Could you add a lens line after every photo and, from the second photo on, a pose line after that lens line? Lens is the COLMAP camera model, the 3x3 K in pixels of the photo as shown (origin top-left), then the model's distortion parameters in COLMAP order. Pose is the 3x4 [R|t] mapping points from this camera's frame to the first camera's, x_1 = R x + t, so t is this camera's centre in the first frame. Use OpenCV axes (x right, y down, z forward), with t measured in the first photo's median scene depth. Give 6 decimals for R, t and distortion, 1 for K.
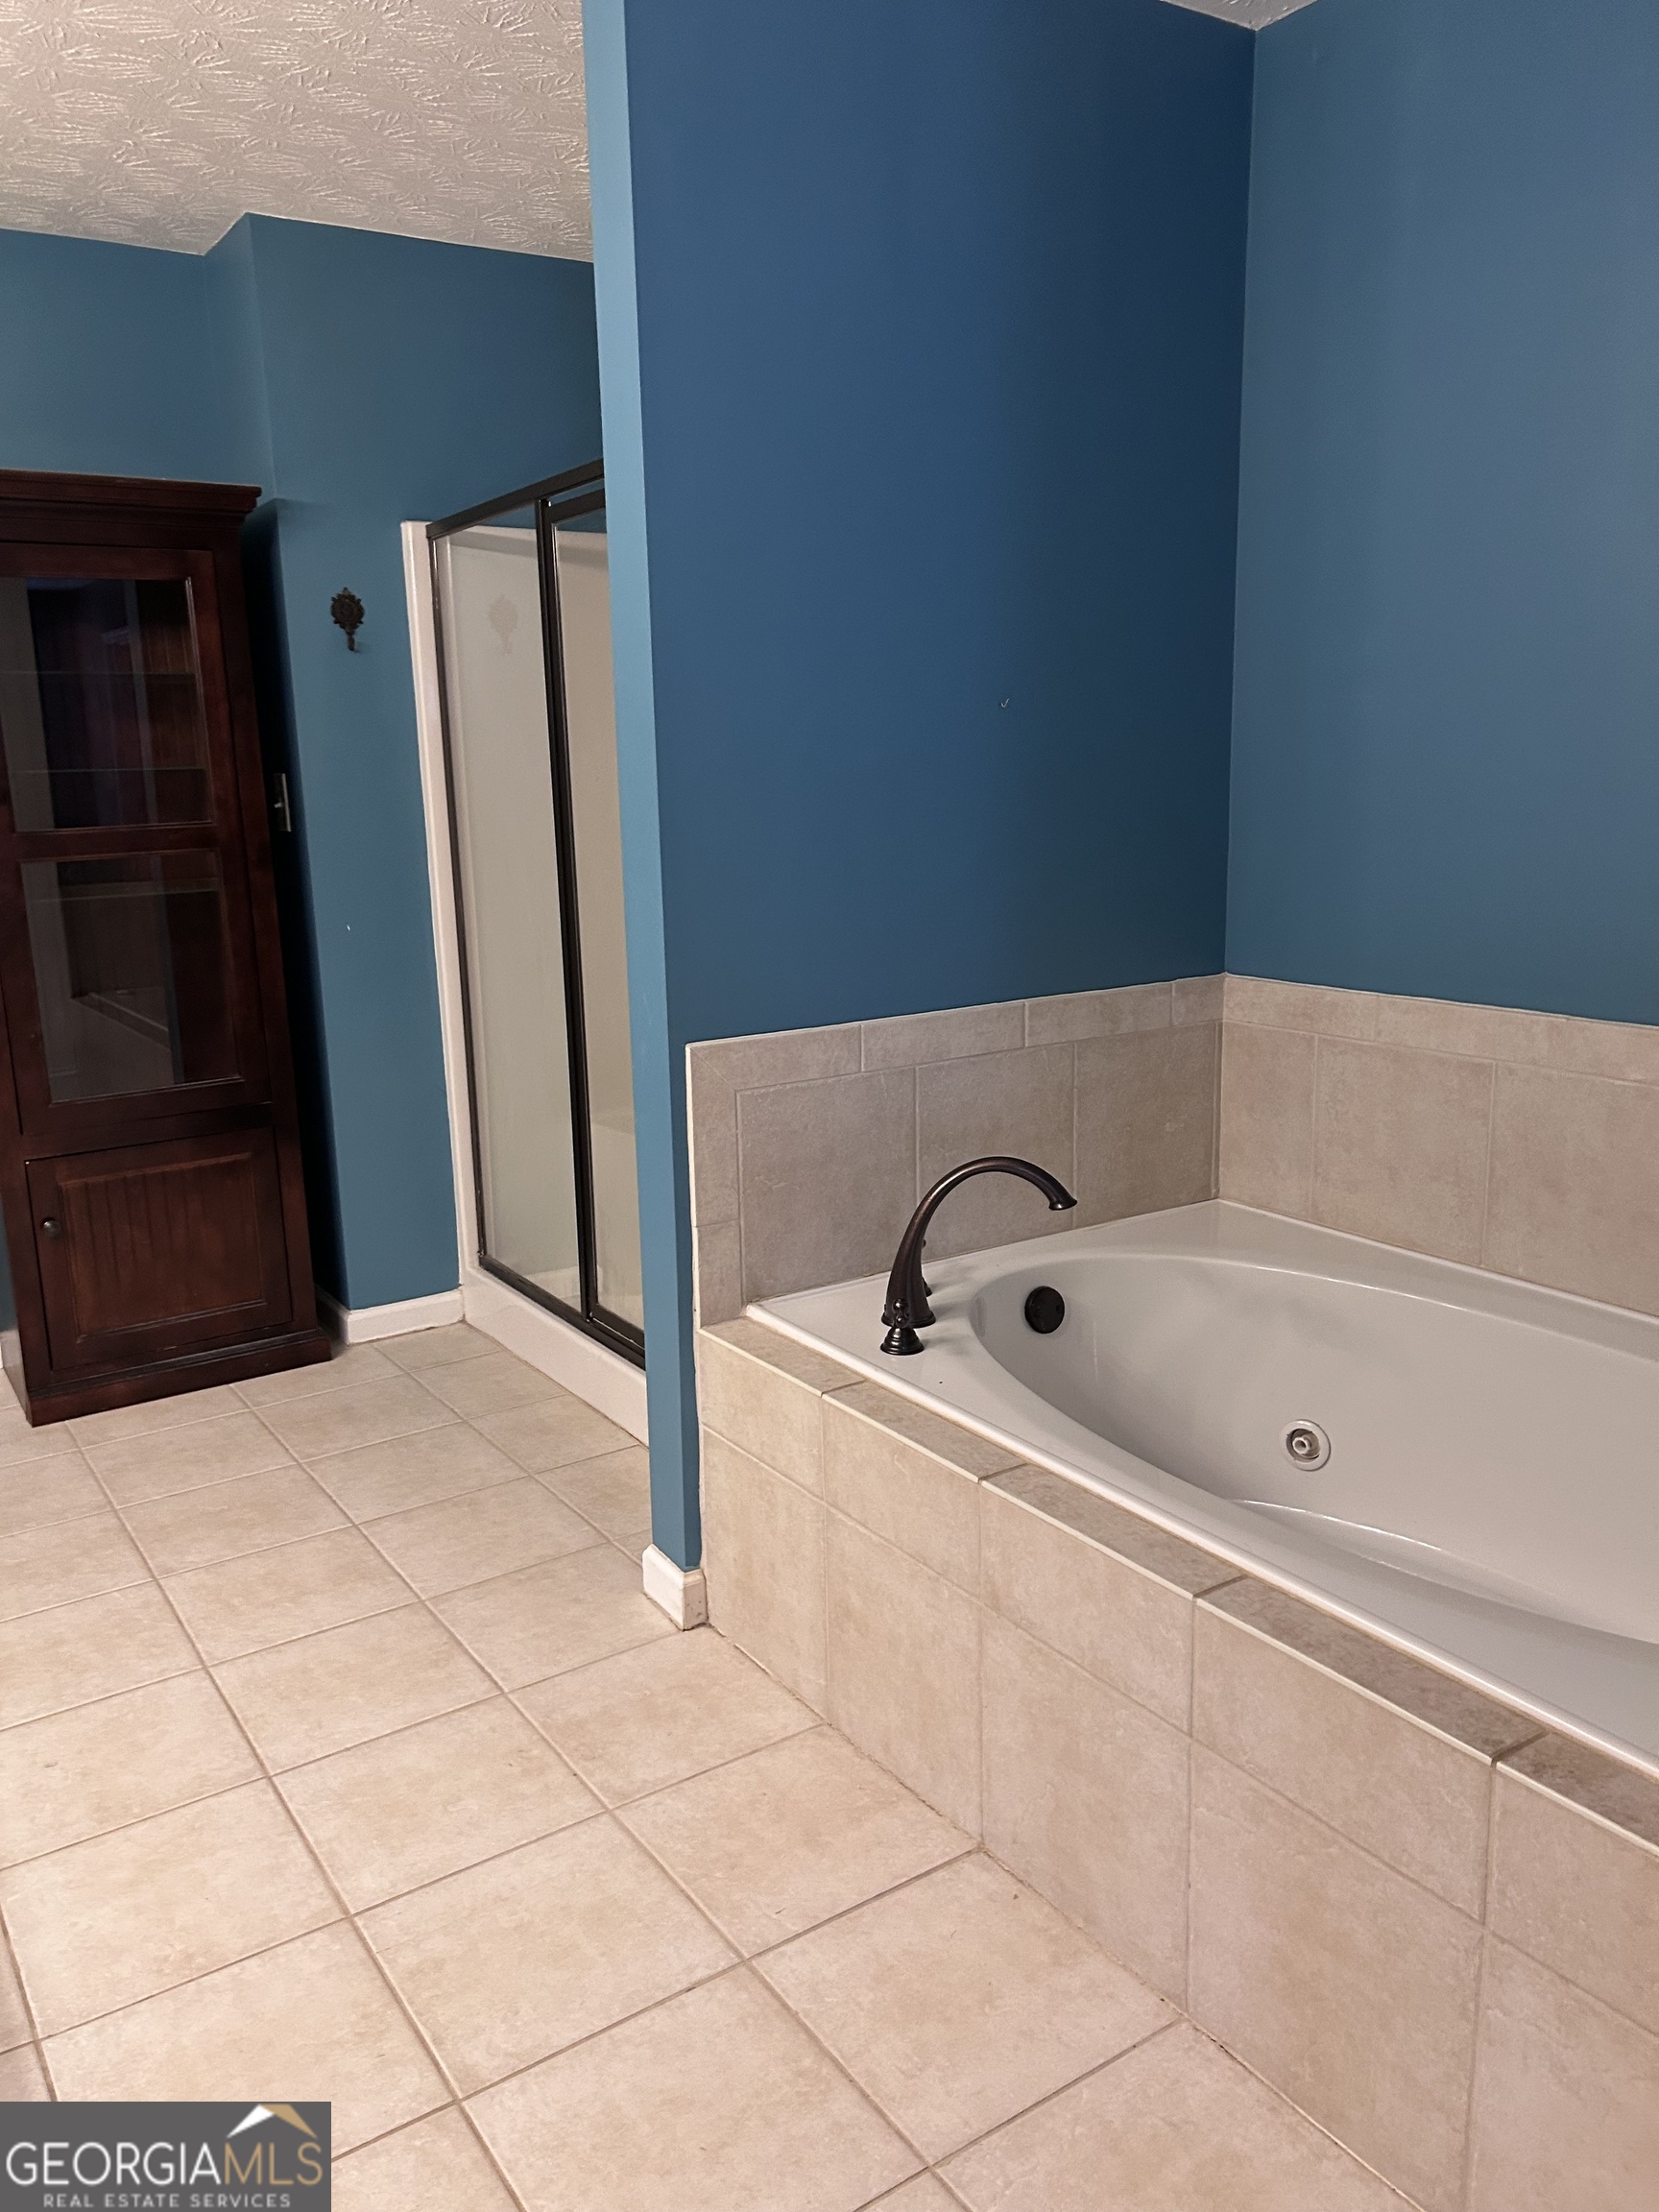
lens RADIAL K [[1642.2, 0, 822.2], [0, 1642.2, 1100.5], [0, 0, 1]] dist [0.030182, -0.040029]
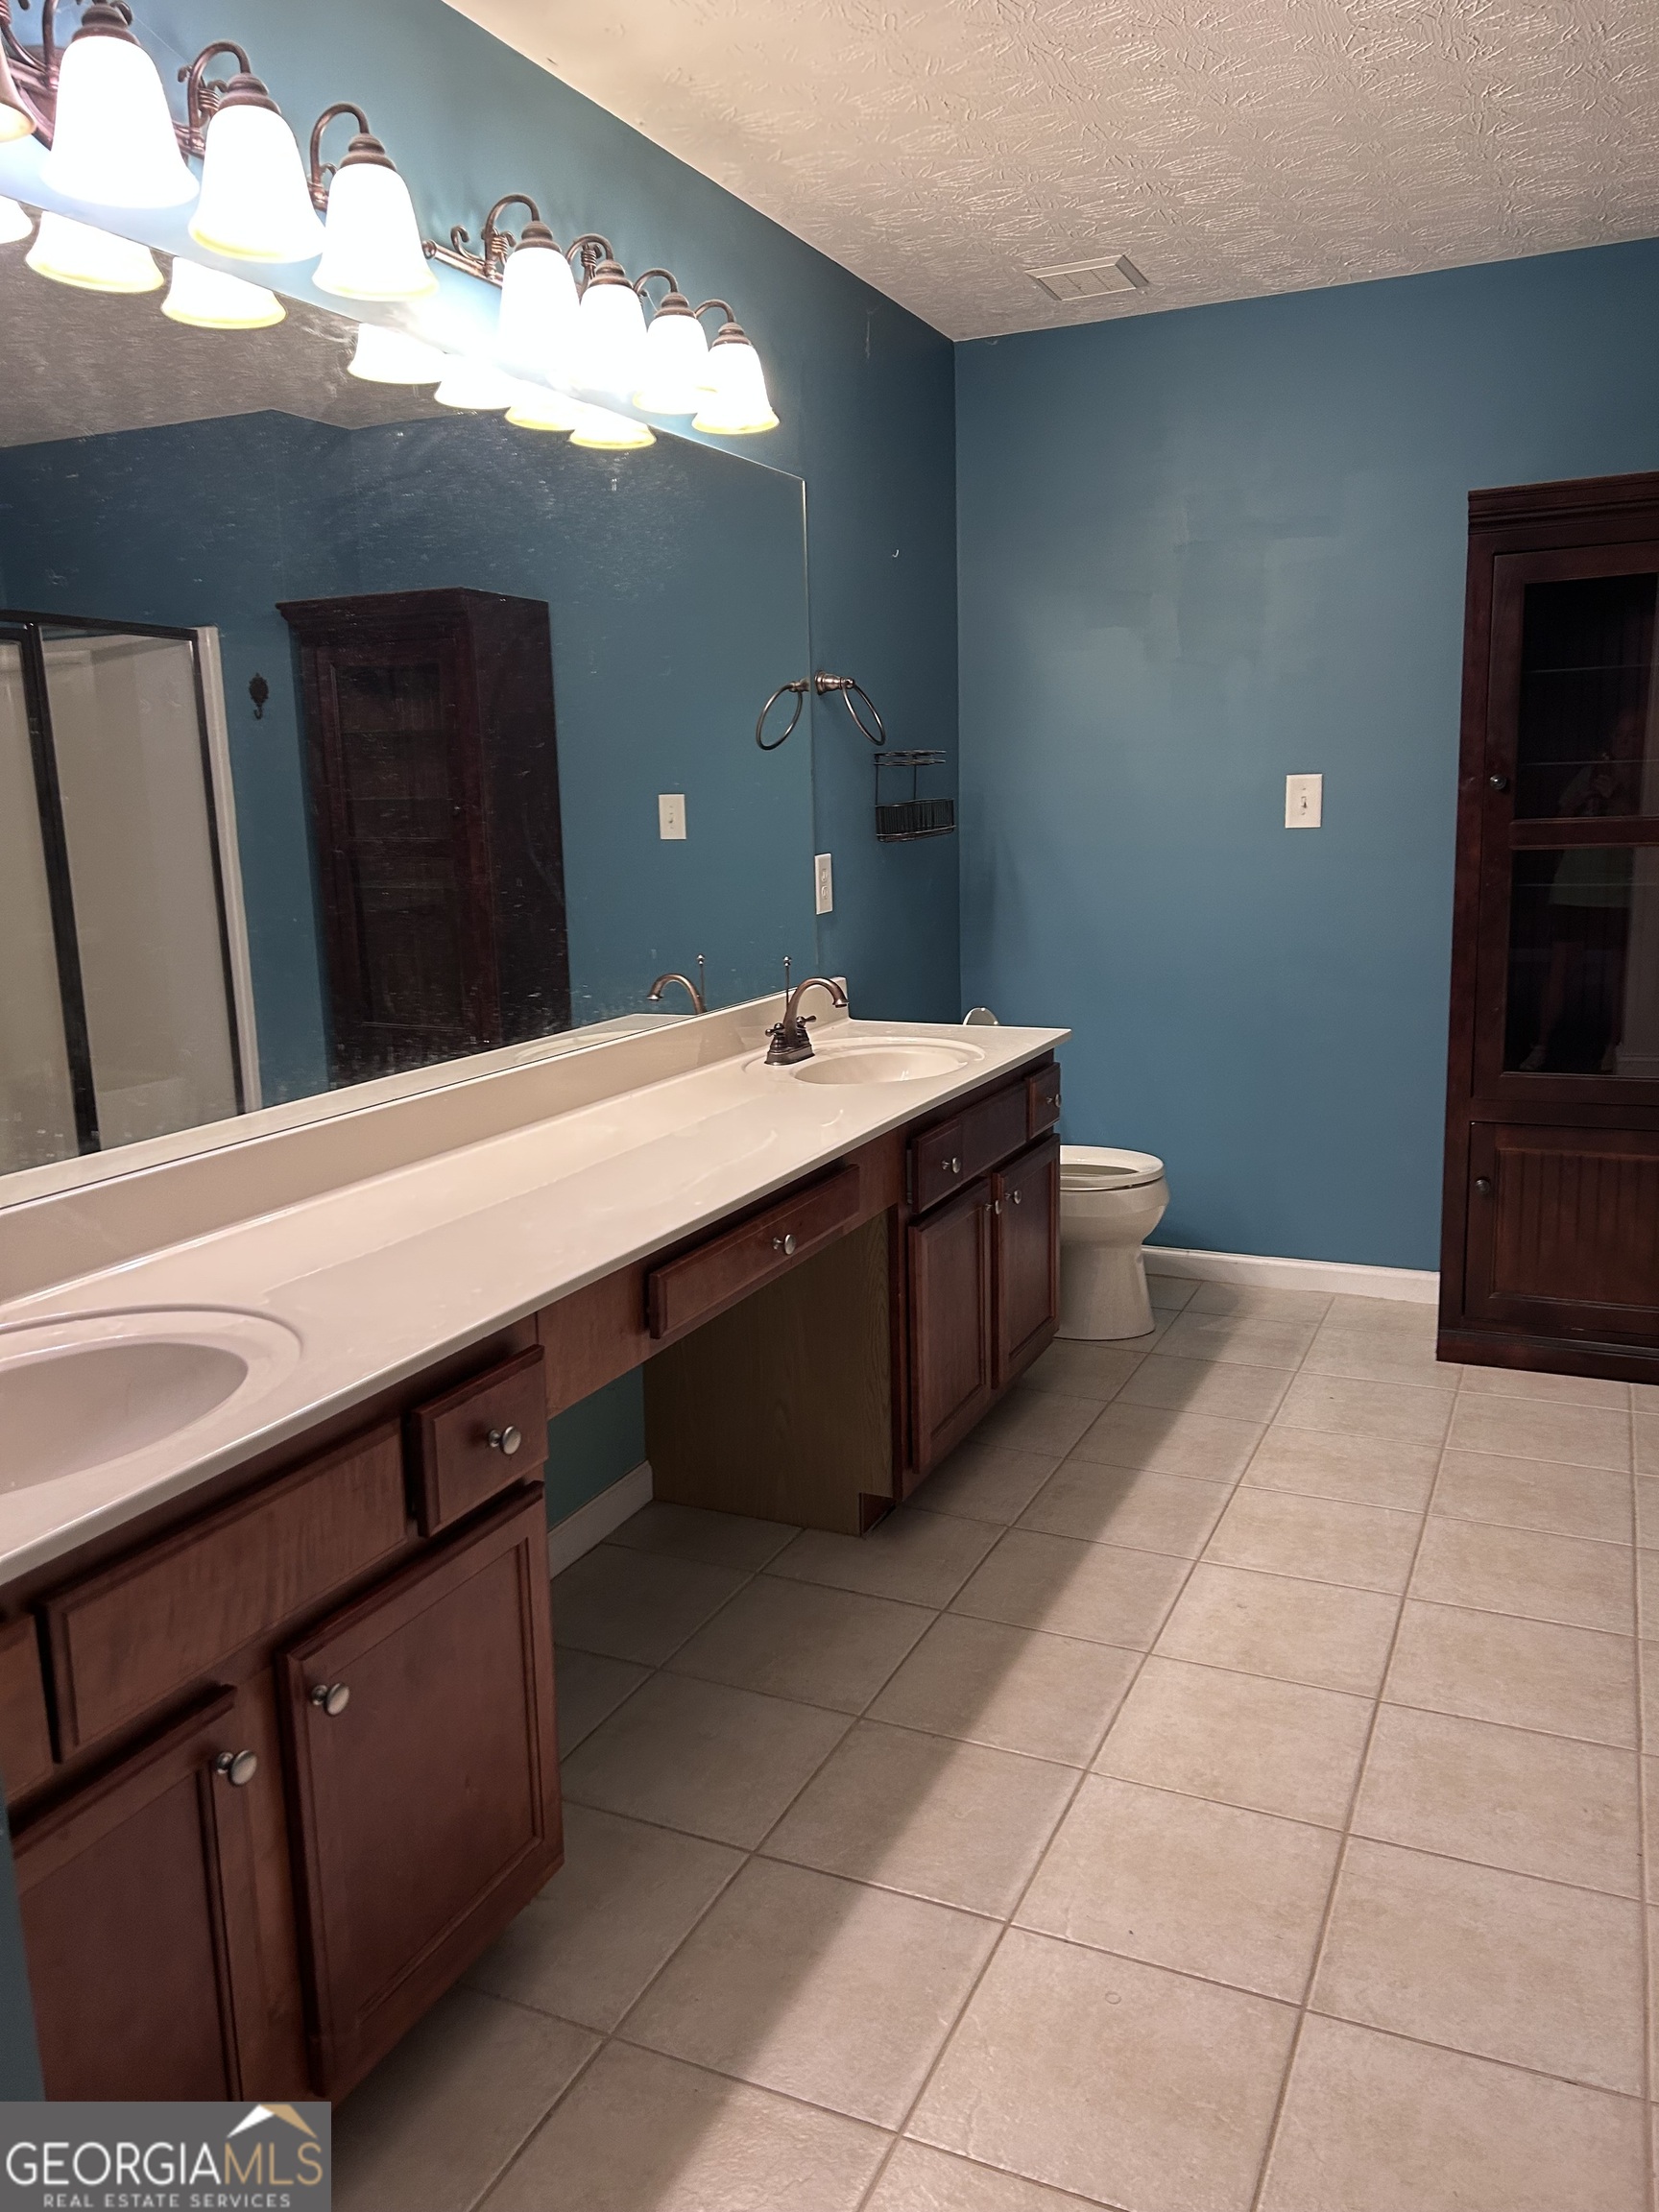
lens RADIAL K [[1642.2, 0, 816.3], [0, 1642.2, 1103.1], [0, 0, 1]] dist [0.030182, -0.040029]
pose [[0.519939, 0.173718, -0.836352, 0.322811], [-0.161073, 0.981477, 0.103726, -0.029382], [0.838879, 0.080782, 0.538289, 0.078292]]
